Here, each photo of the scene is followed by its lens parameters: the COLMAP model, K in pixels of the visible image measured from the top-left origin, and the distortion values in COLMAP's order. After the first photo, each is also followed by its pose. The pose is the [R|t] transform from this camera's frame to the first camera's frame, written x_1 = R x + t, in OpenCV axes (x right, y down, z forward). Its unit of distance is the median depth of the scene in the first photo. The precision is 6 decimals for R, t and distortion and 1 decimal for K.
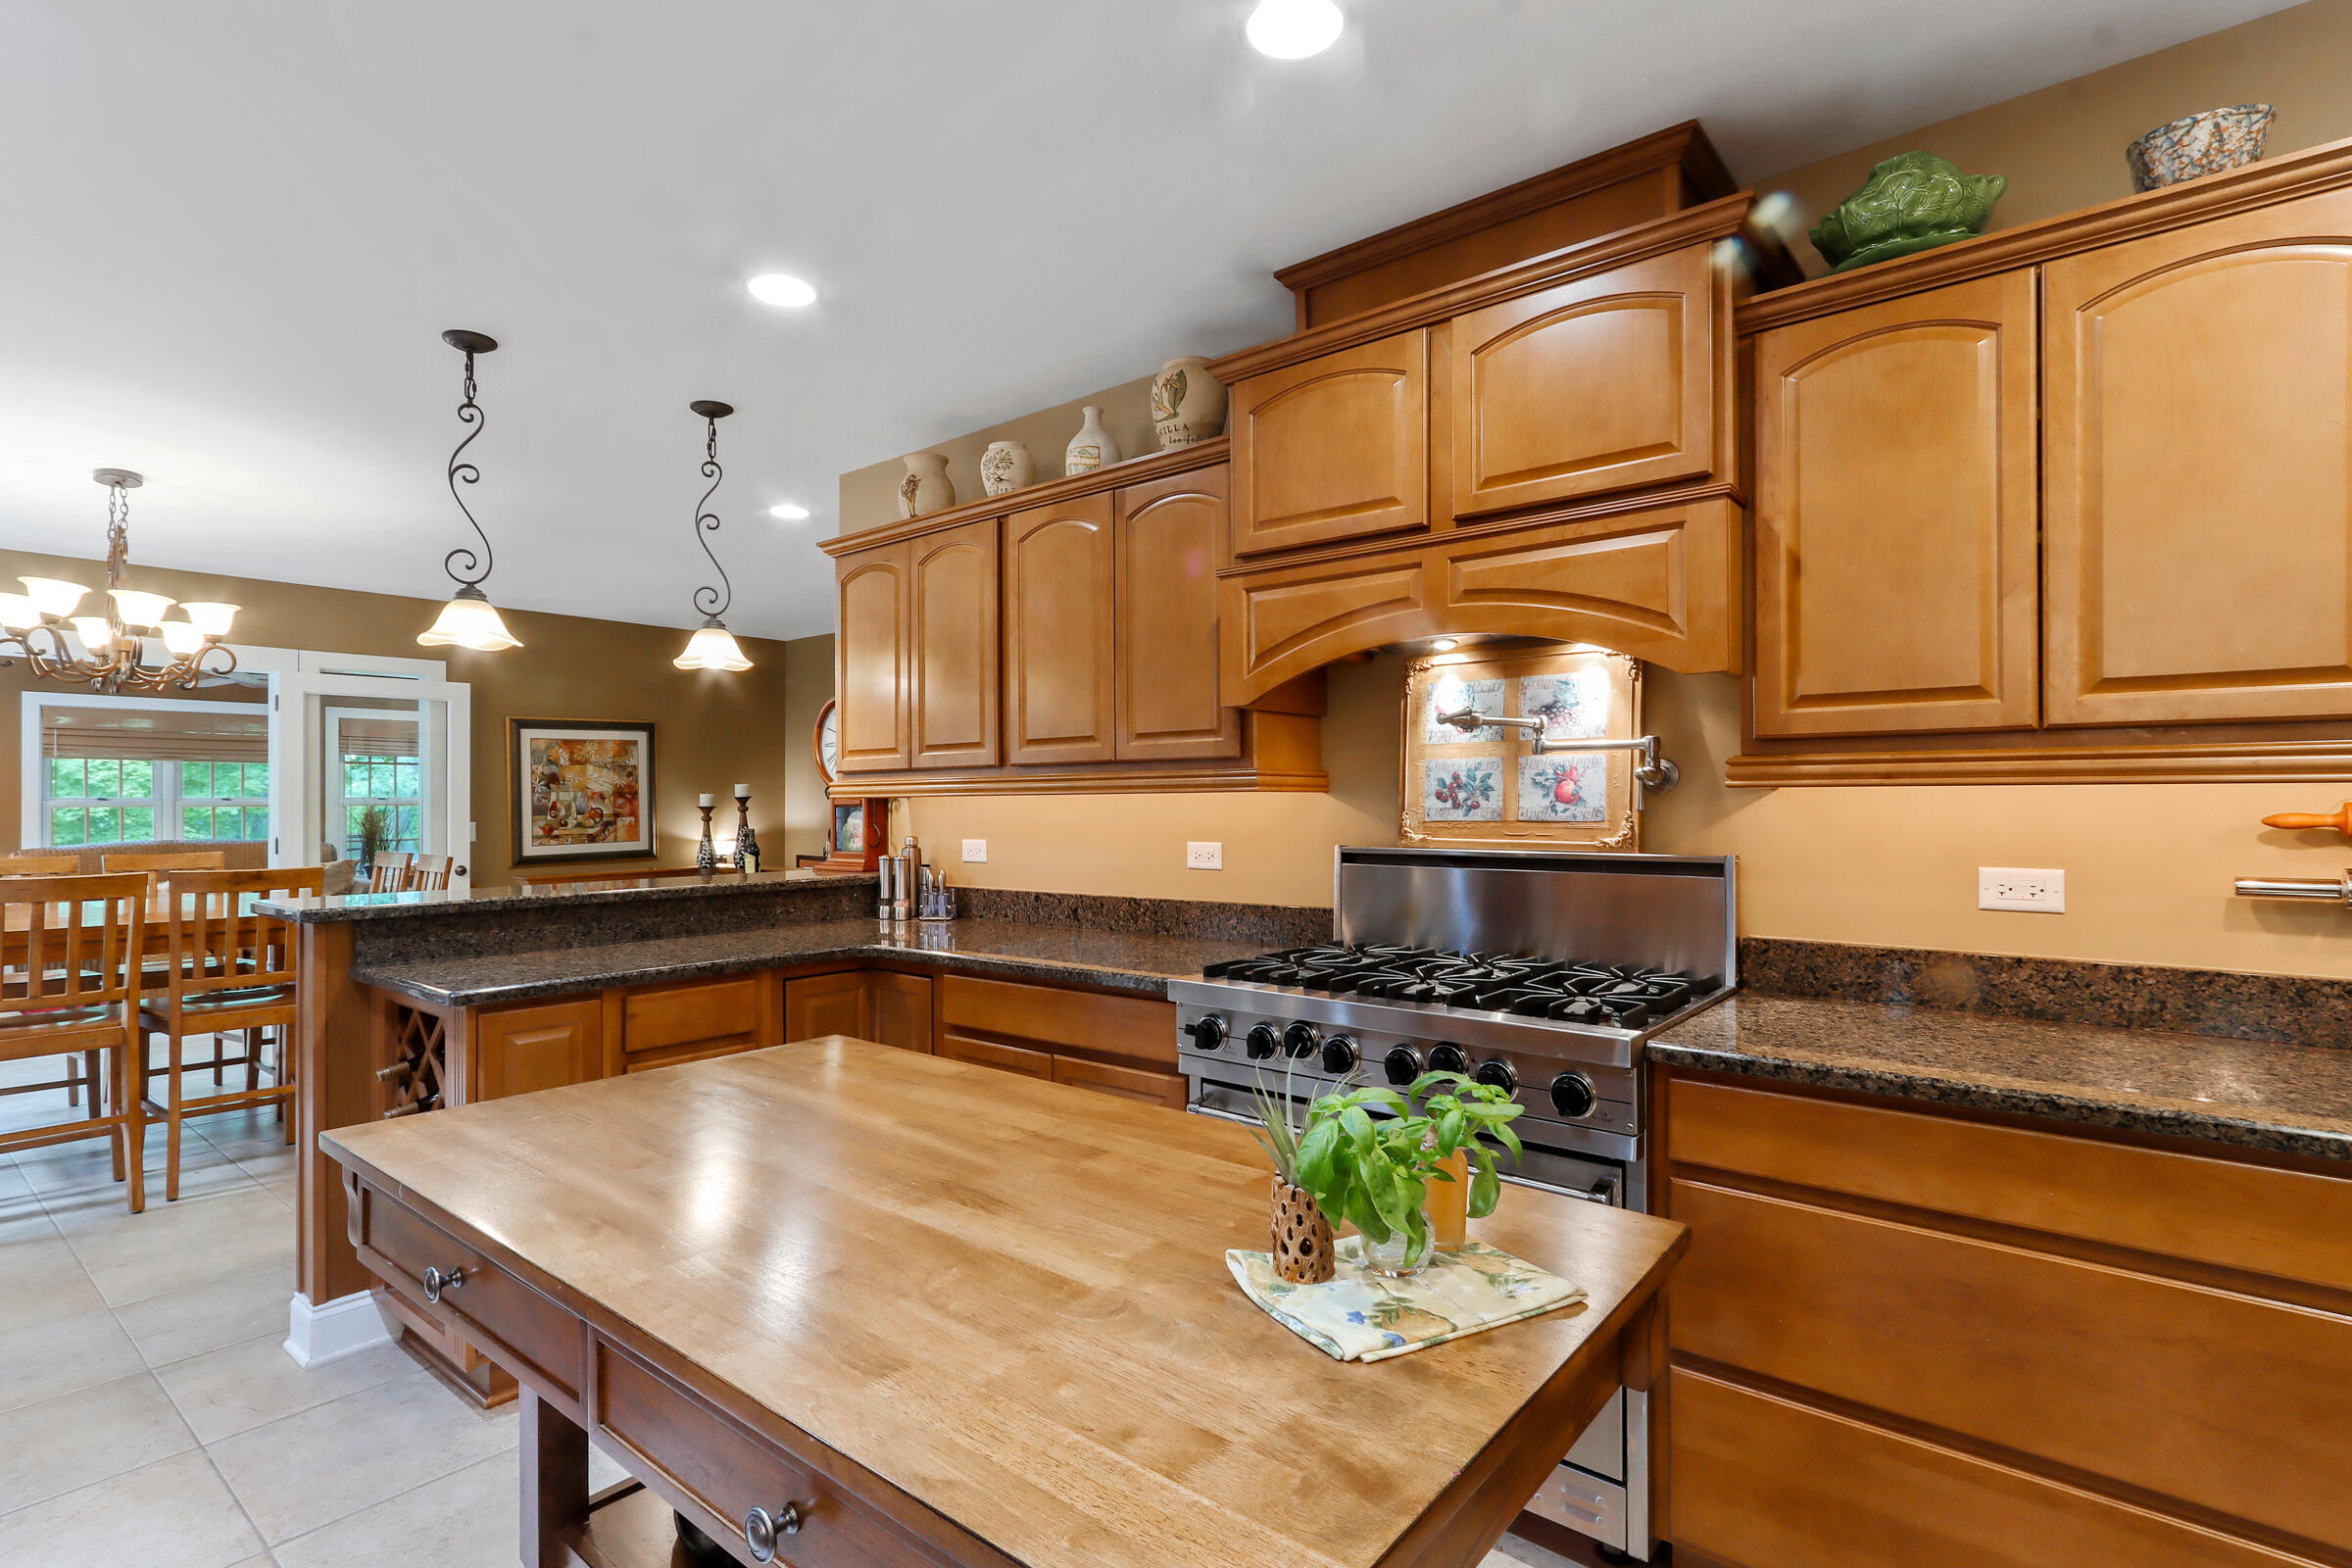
lens RADIAL K [[1114.4, 0, 1167.6], [0, 1114.4, 811.6], [0, 0, 1]] dist [0.008913, 0.002916]
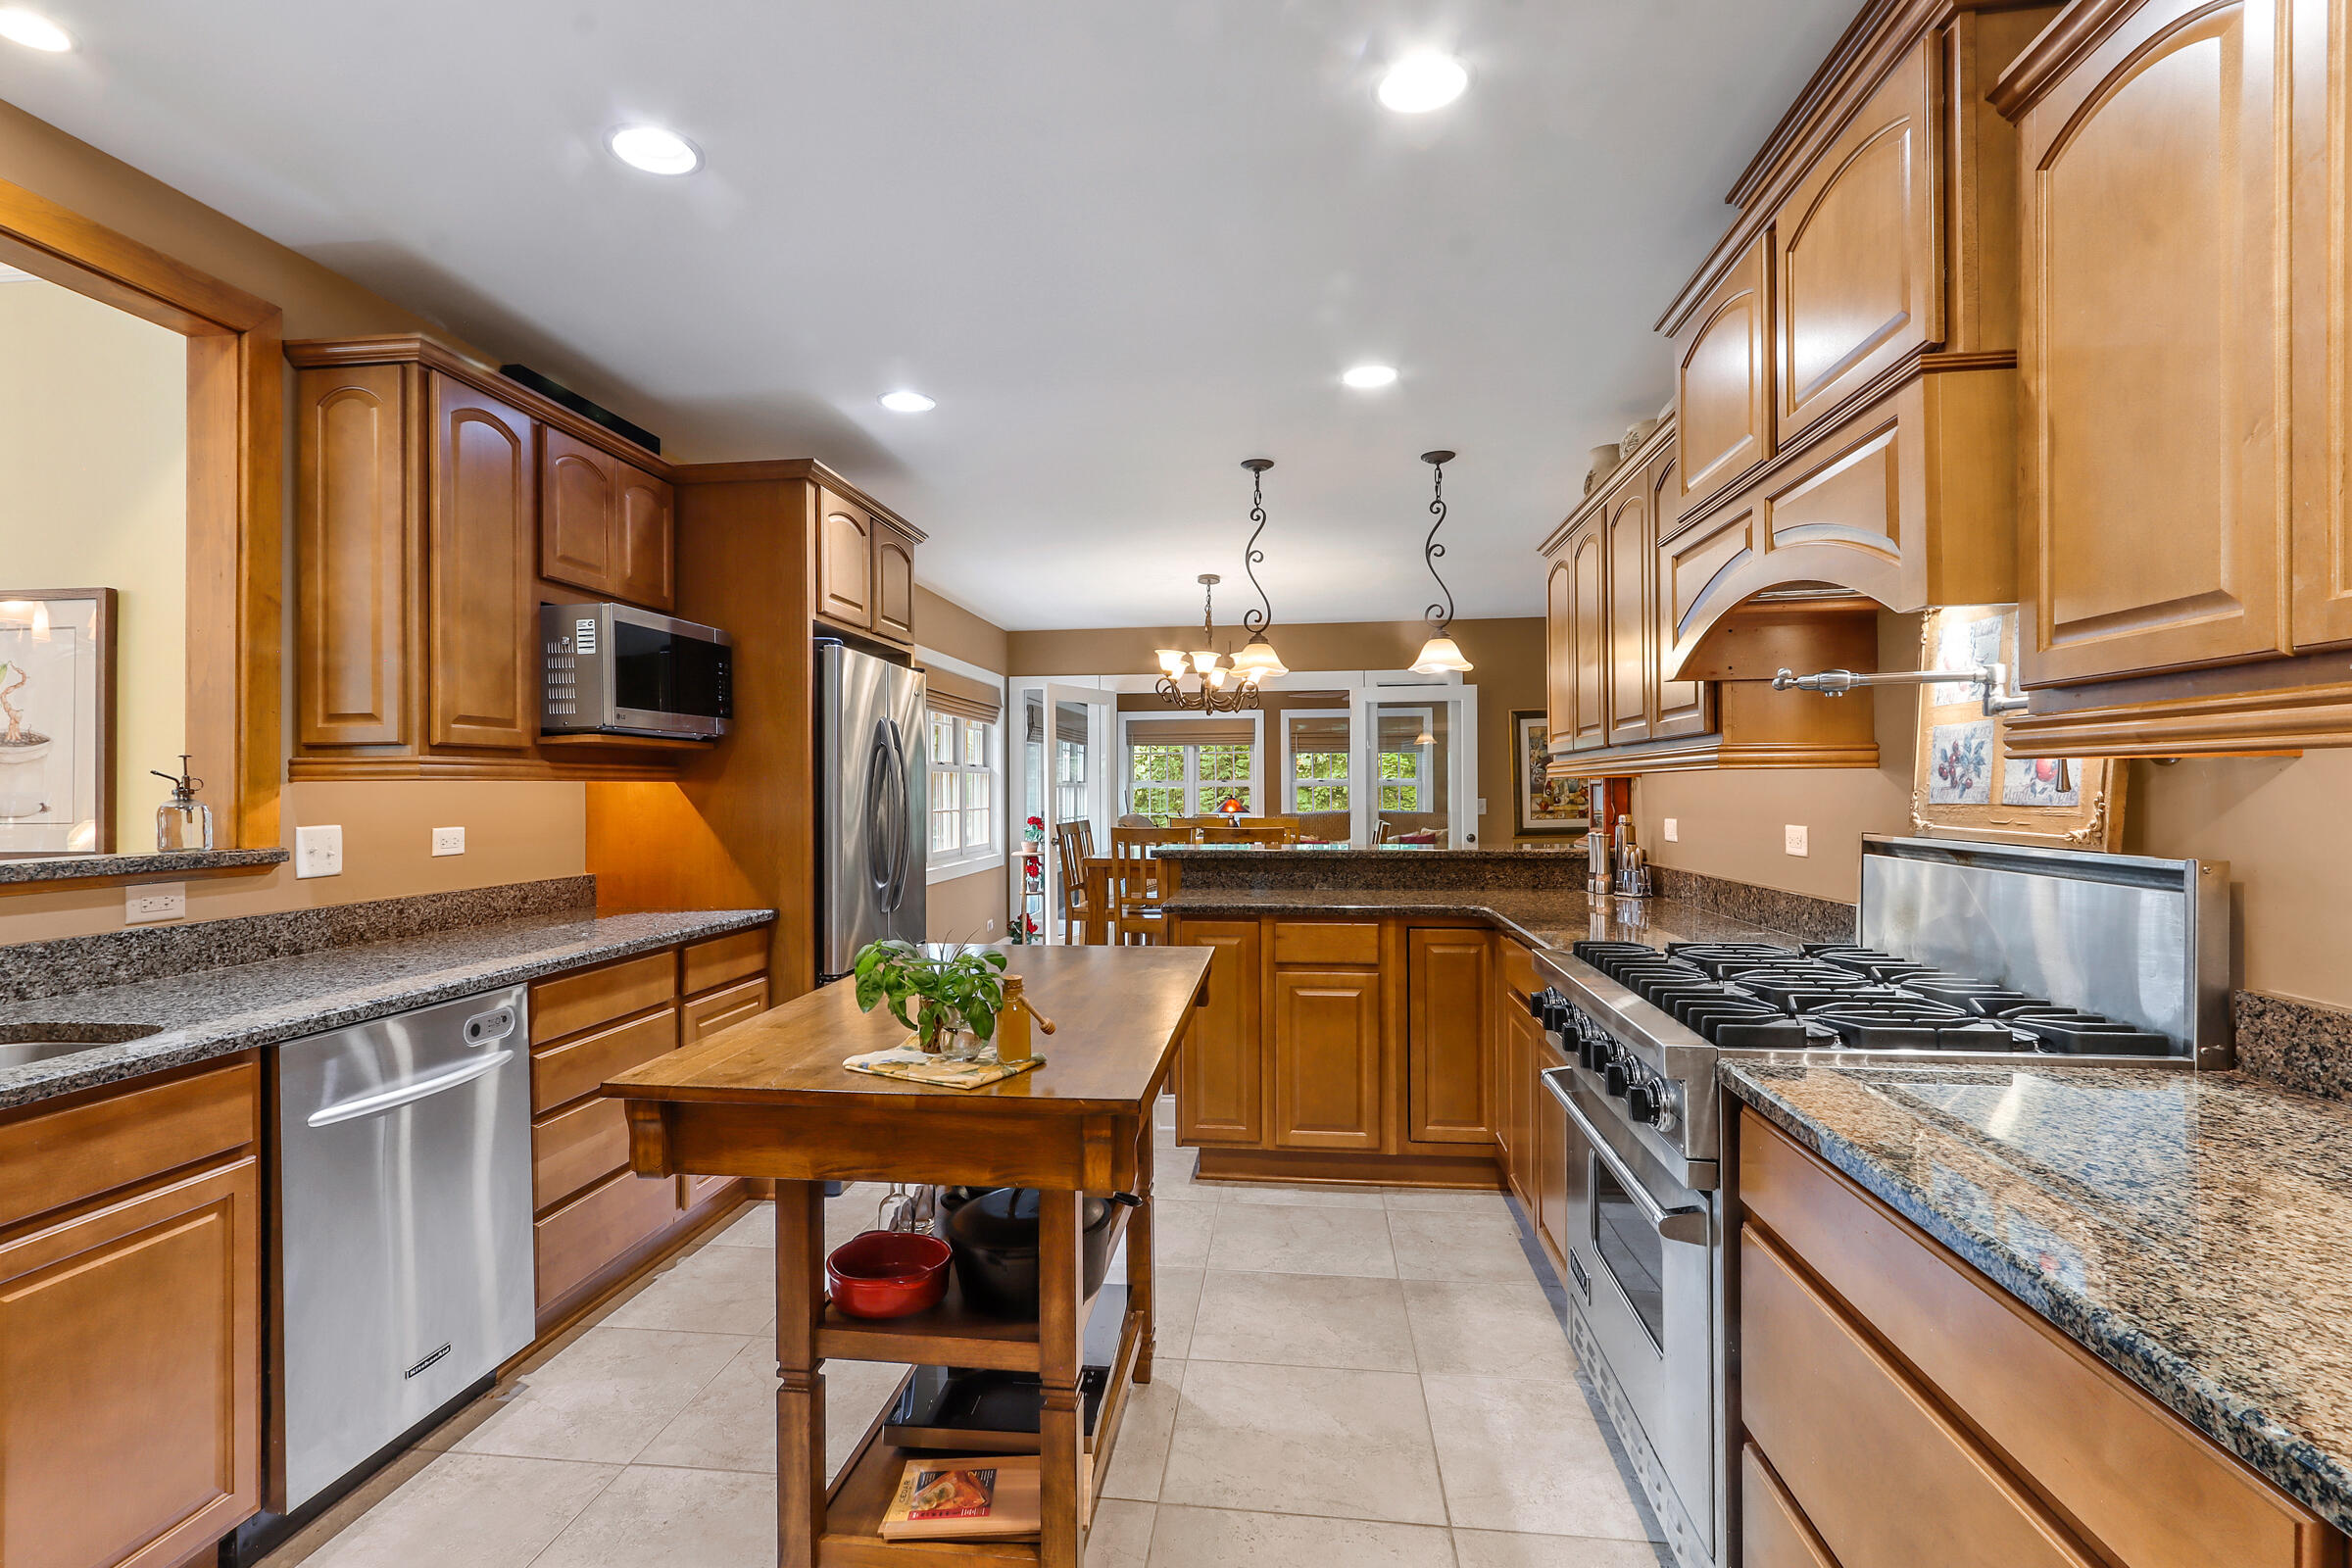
lens RADIAL K [[1114.4, 0, 1180.1], [0, 1114.4, 795.8], [0, 0, 1]] dist [0.008913, 0.002916]
pose [[0.570022, 0.006899, -0.821601, 0.499072], [-0.002920, 0.999975, 0.006371, -0.000541], [0.821624, -0.001232, 0.570028, 0.093945]]
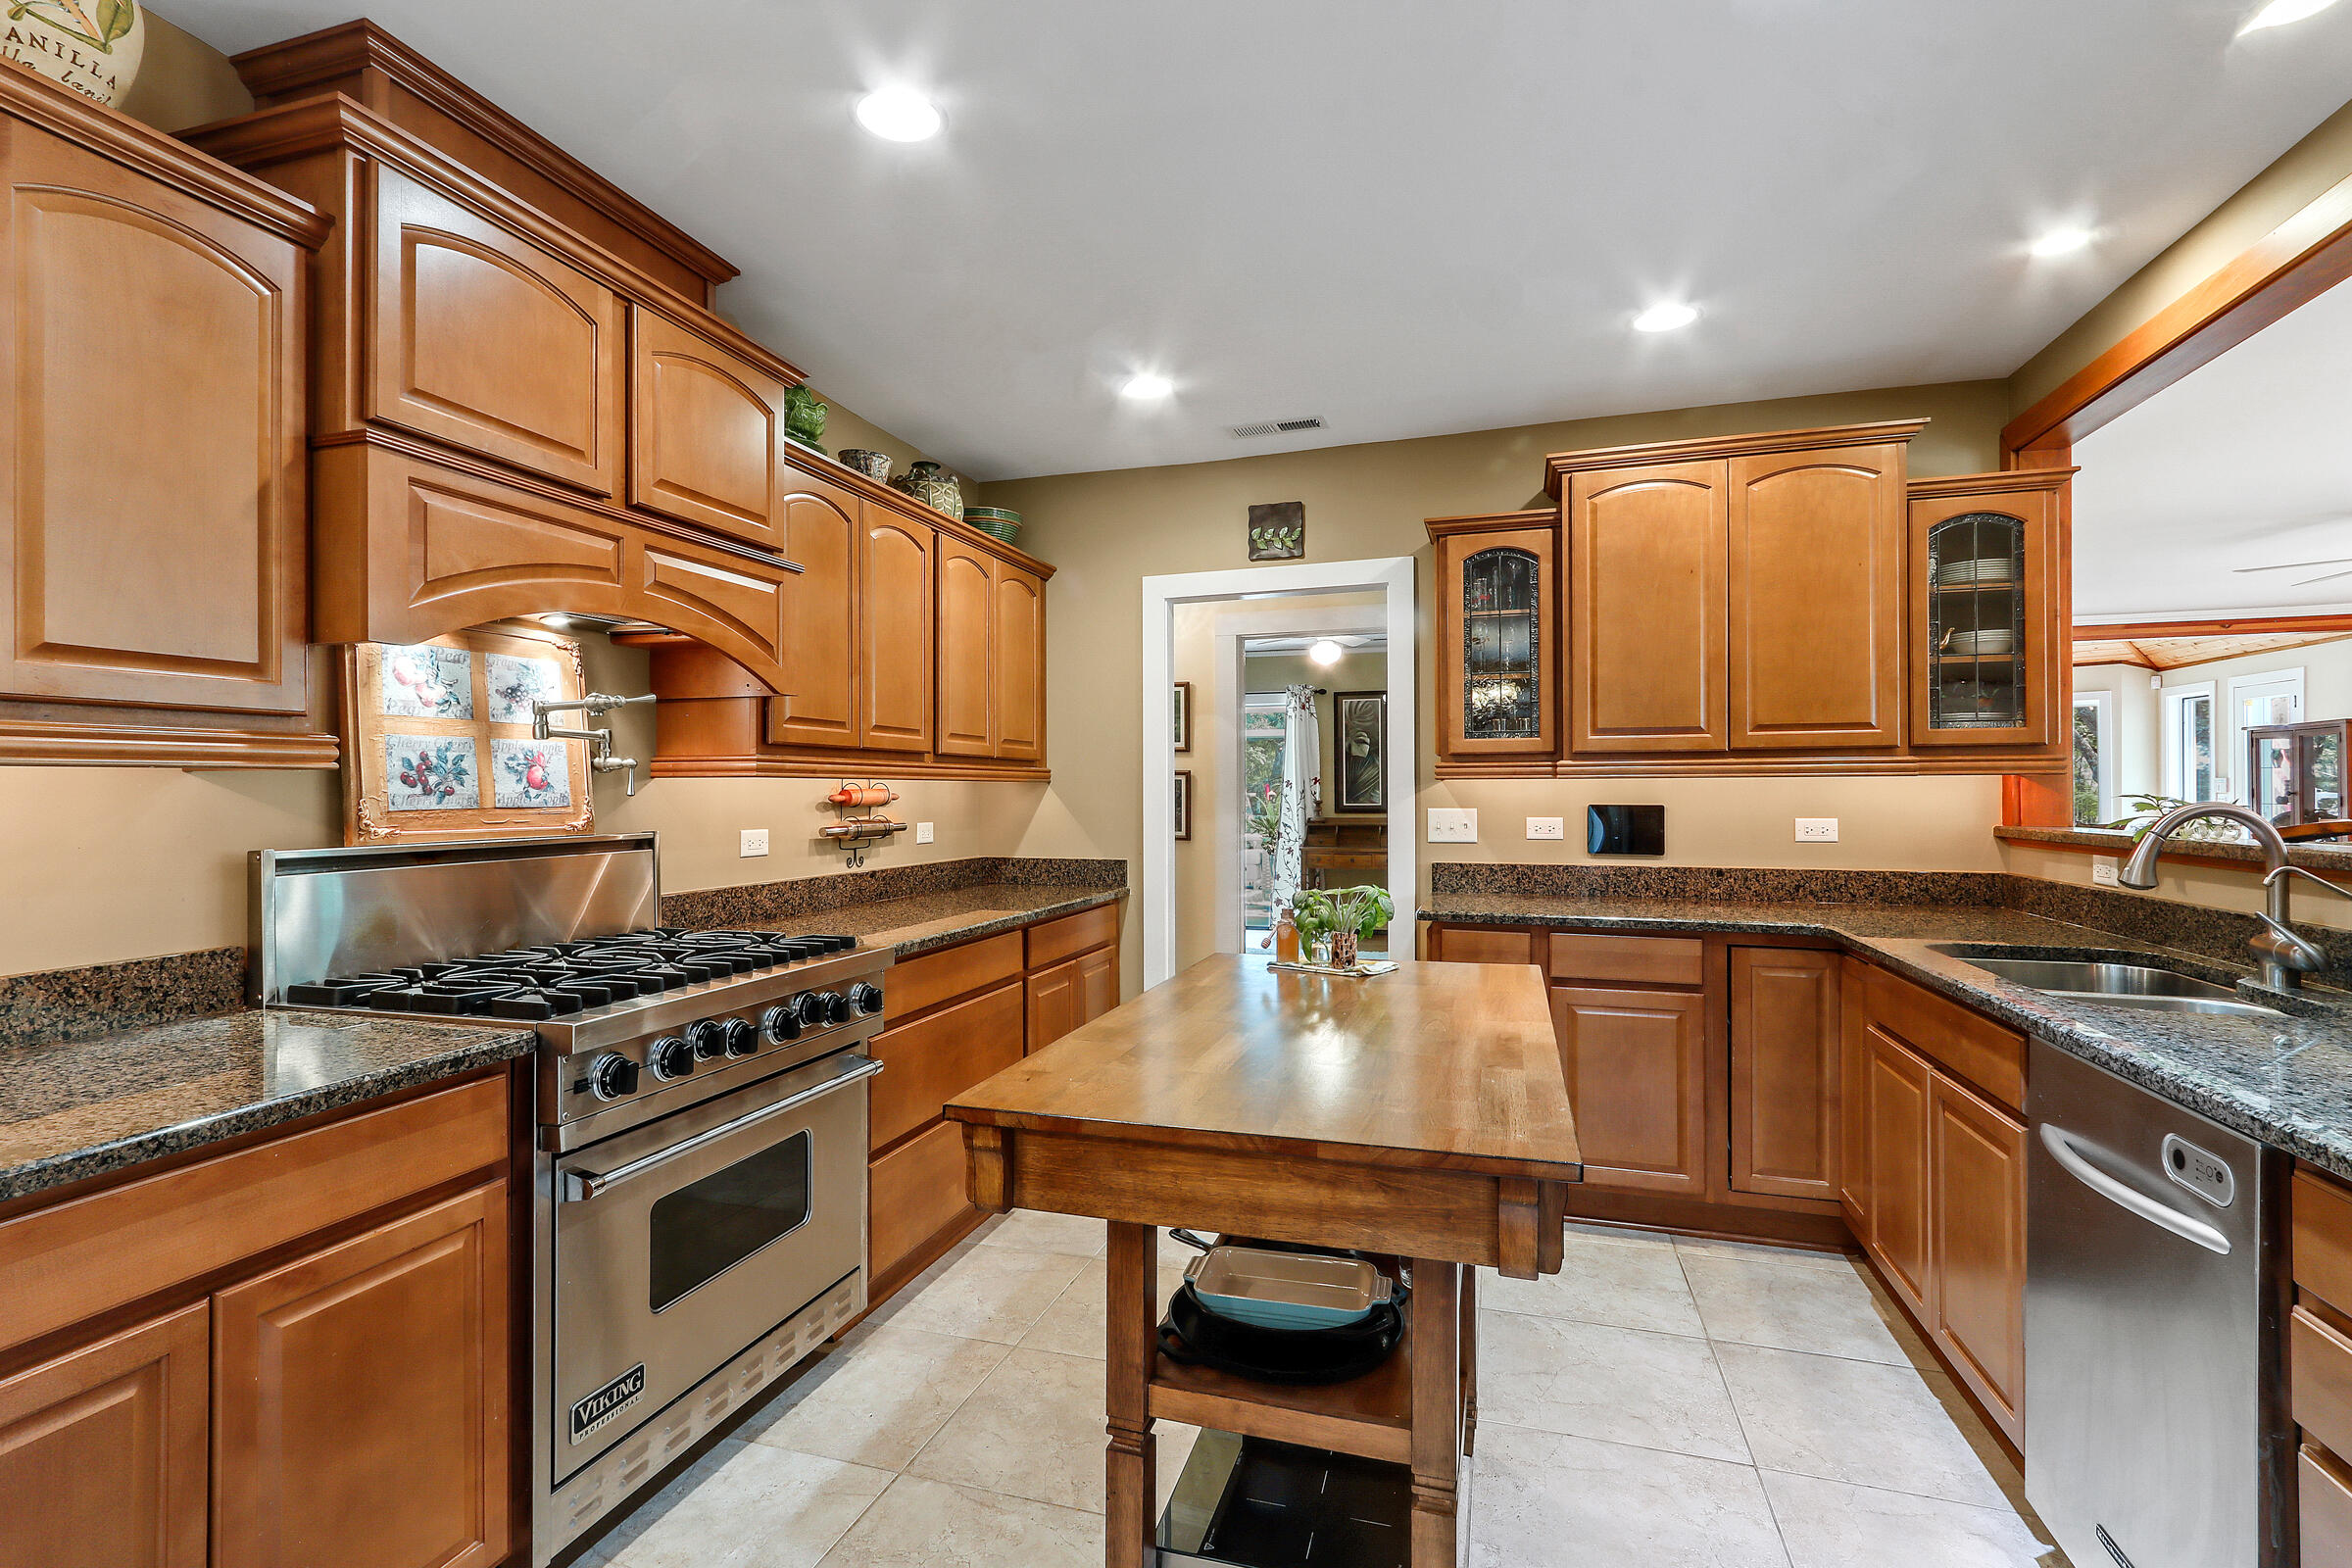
lens RADIAL K [[1114.4, 0, 1158.4], [0, 1114.4, 783.0], [0, 0, 1]] dist [0.008913, 0.002916]
pose [[-0.384622, 0.010578, 0.923013, -0.610853], [0.013091, 0.999896, -0.006004, 0.000411], [-0.922981, 0.009774, -0.384721, 0.687428]]
